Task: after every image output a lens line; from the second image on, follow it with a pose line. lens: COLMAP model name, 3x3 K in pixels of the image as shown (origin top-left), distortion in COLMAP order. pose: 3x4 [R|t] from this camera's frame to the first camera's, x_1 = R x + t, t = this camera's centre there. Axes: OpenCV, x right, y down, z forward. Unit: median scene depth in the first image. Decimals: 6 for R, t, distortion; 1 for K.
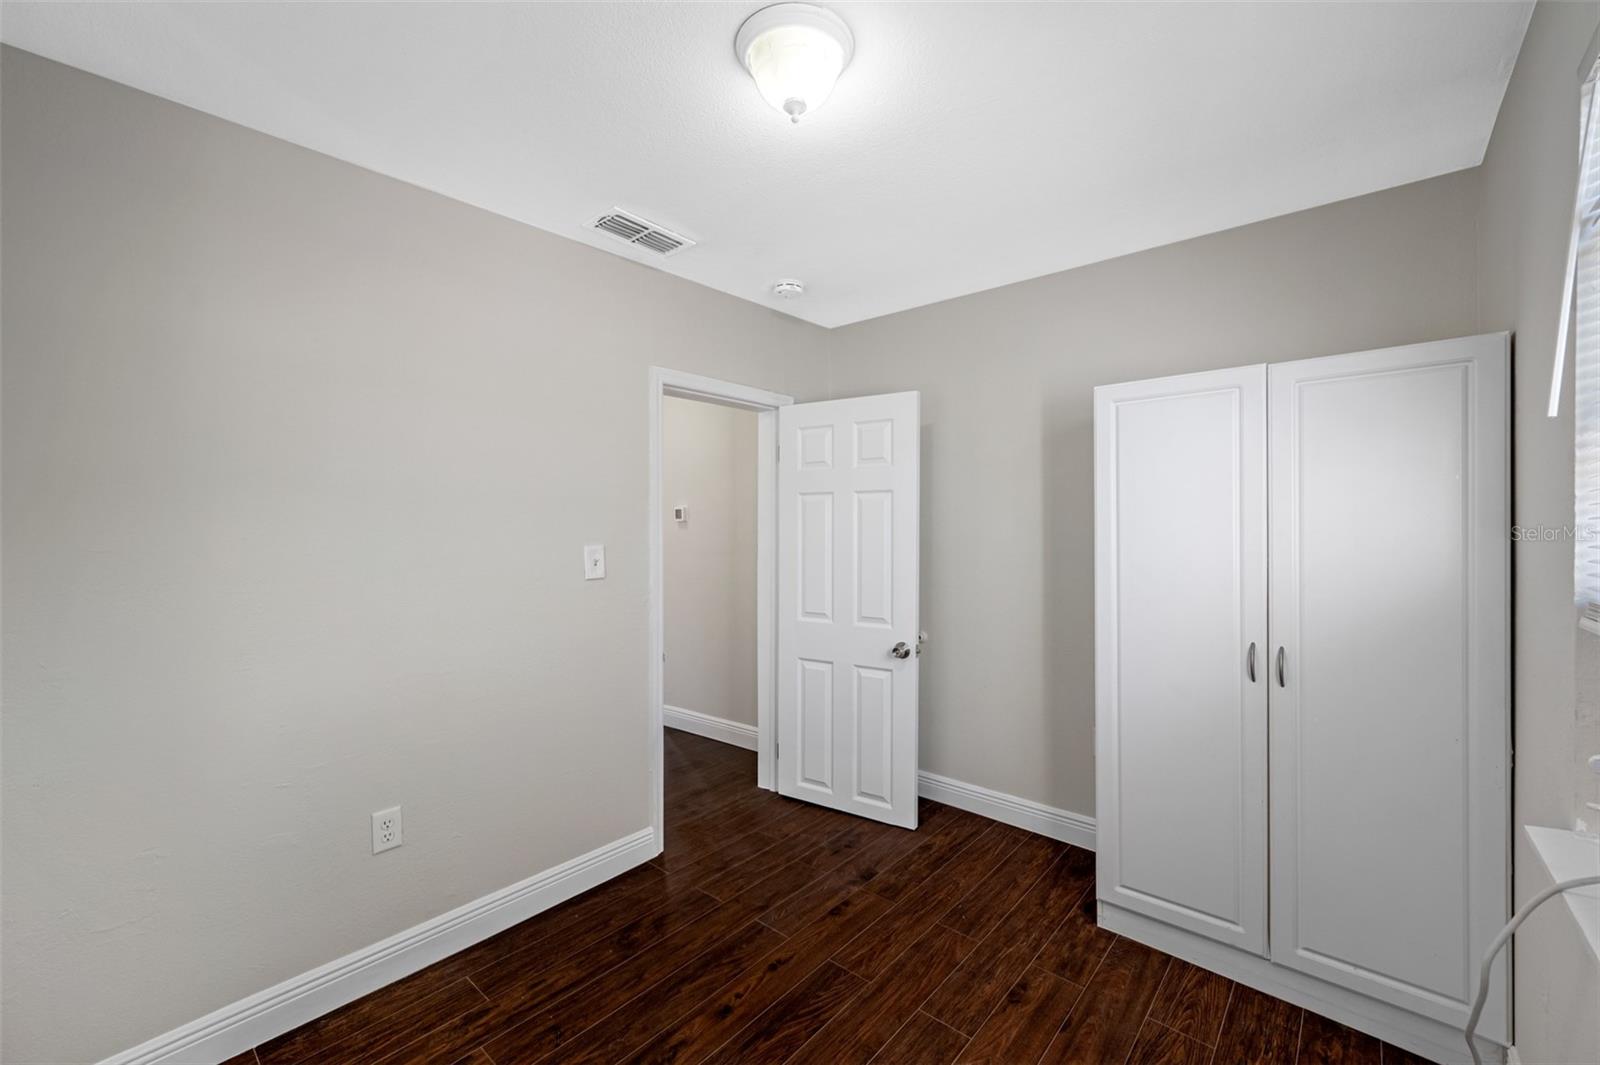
lens RADIAL K [[649.7, 0, 811.4], [0, 649.7, 528.1], [0, 0, 1]] dist [-0.009745, 0.000649]
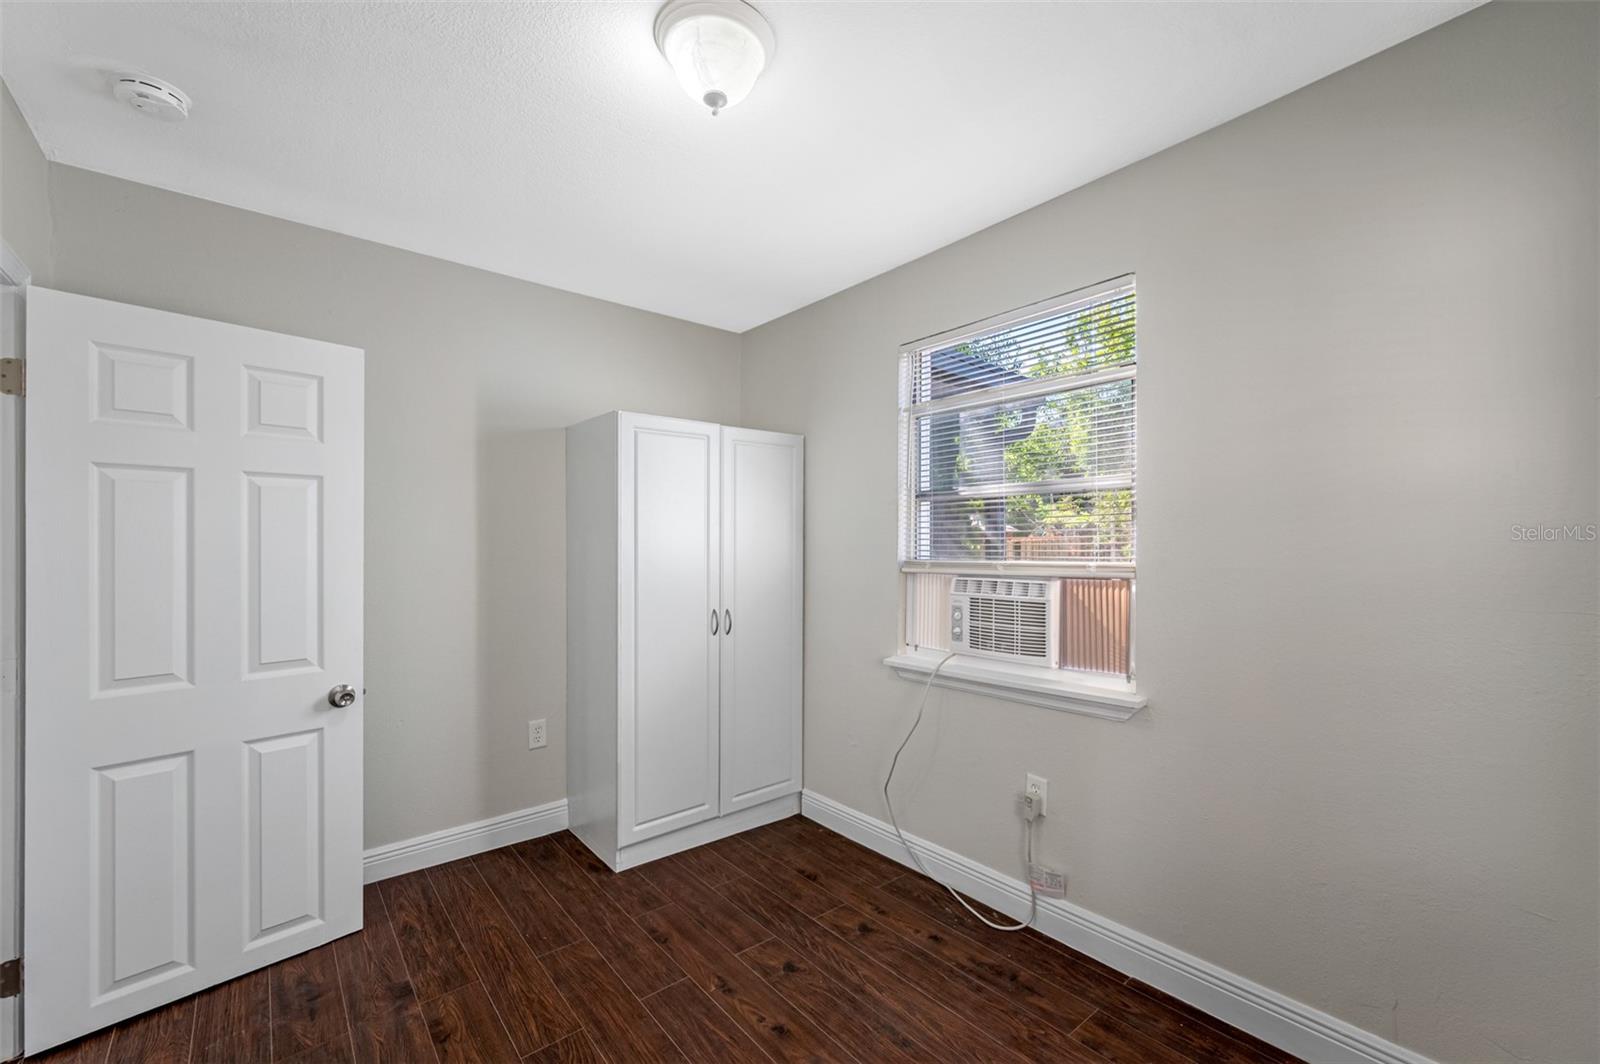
lens RADIAL K [[649.7, 0, 810.9], [0, 649.7, 540.0], [0, 0, 1]] dist [-0.009745, 0.000649]
pose [[0.148141, 0.001036, 0.988966, -0.602586], [0.003411, 0.999993, -0.001558, 0.017557], [-0.988960, 0.003604, 0.148136, 0.437601]]
